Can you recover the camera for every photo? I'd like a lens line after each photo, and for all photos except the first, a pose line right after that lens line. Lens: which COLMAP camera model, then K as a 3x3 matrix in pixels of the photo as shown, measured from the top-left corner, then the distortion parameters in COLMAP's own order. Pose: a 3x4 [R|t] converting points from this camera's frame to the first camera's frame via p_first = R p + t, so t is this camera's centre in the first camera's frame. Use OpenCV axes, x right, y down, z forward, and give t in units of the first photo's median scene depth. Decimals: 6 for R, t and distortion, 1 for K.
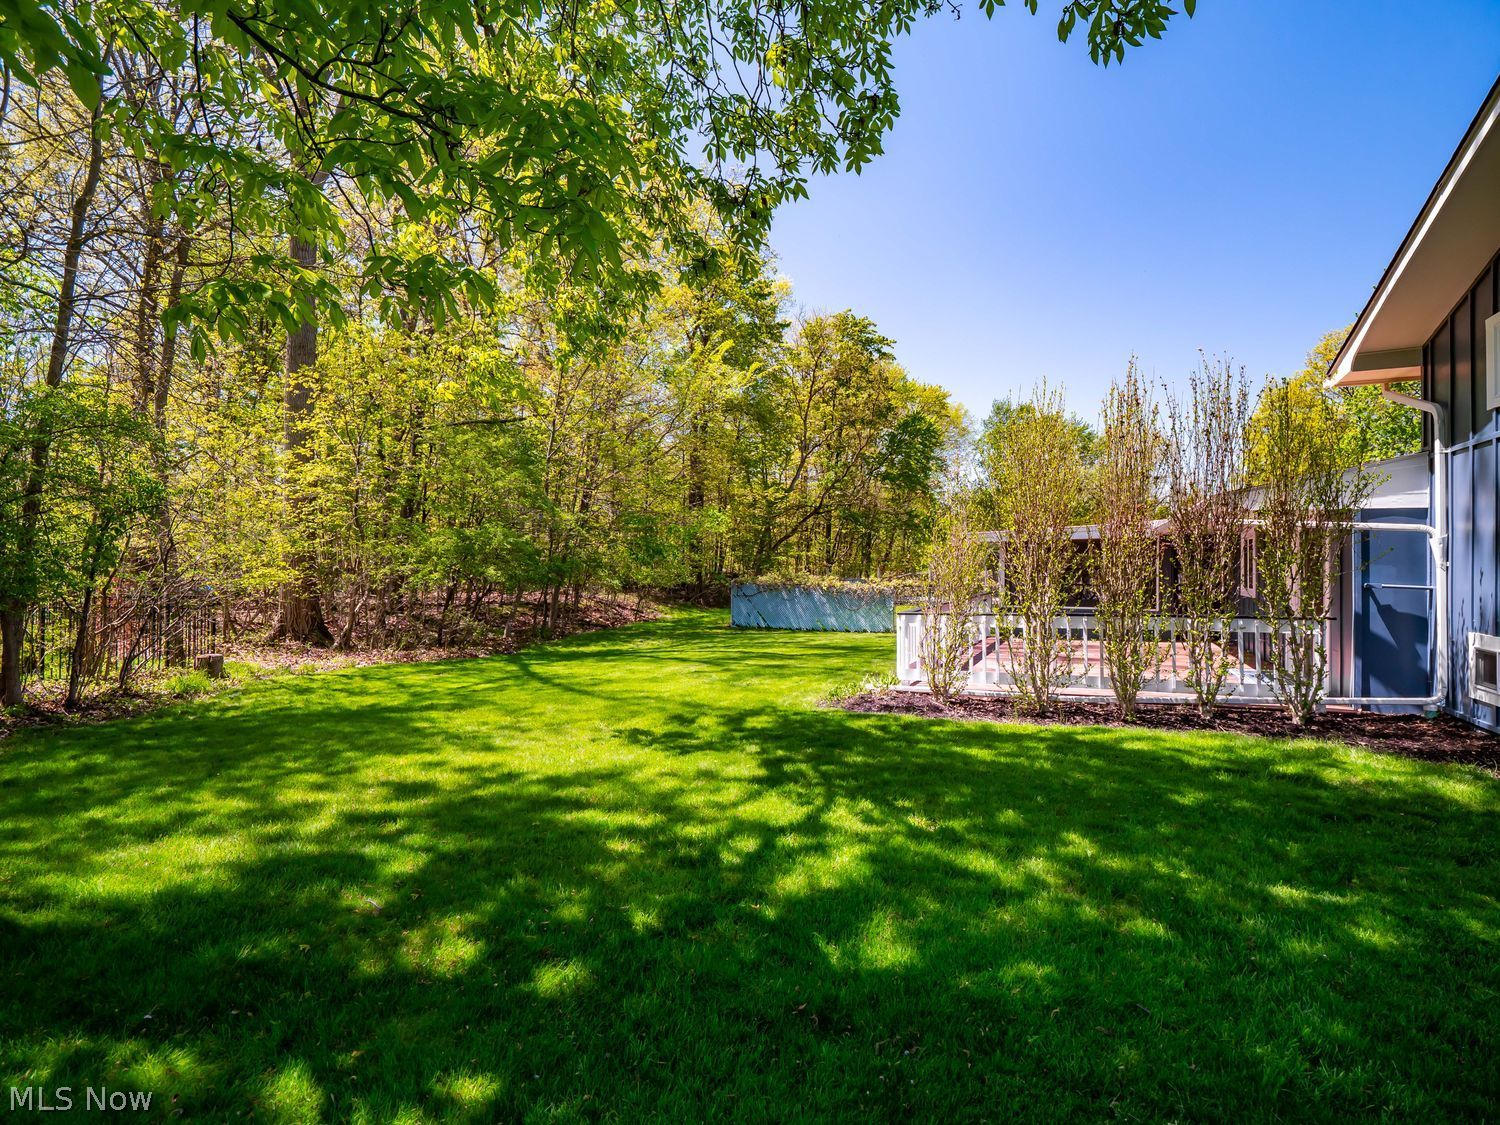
lens RADIAL K [[787.4, 0, 749.1], [0, 787.4, 567.1], [0, 0, 1]] dist [-0.007484, -0.006069]
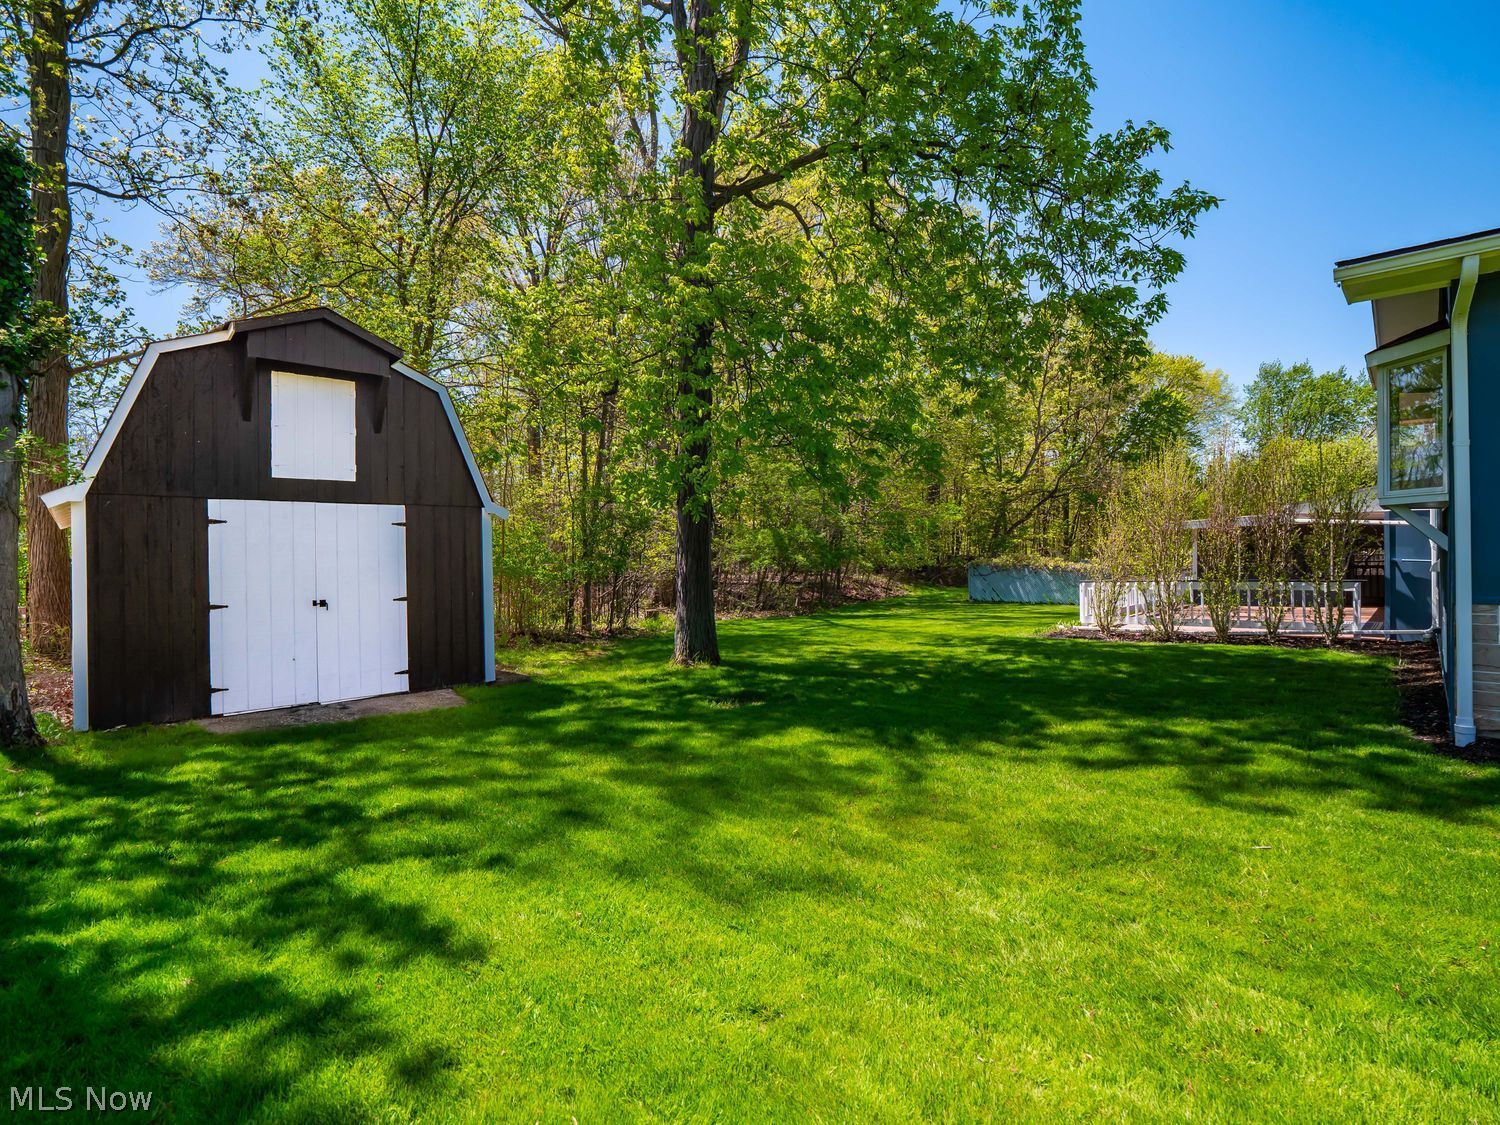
lens RADIAL K [[787.4, 0, 736.2], [0, 787.4, 561.1], [0, 0, 1]] dist [-0.007484, -0.006069]
pose [[0.953107, -0.012220, -0.302386, 0.002480], [0.016125, 0.999816, 0.010422, -0.002718], [0.302203, -0.014810, 0.953129, -0.209653]]
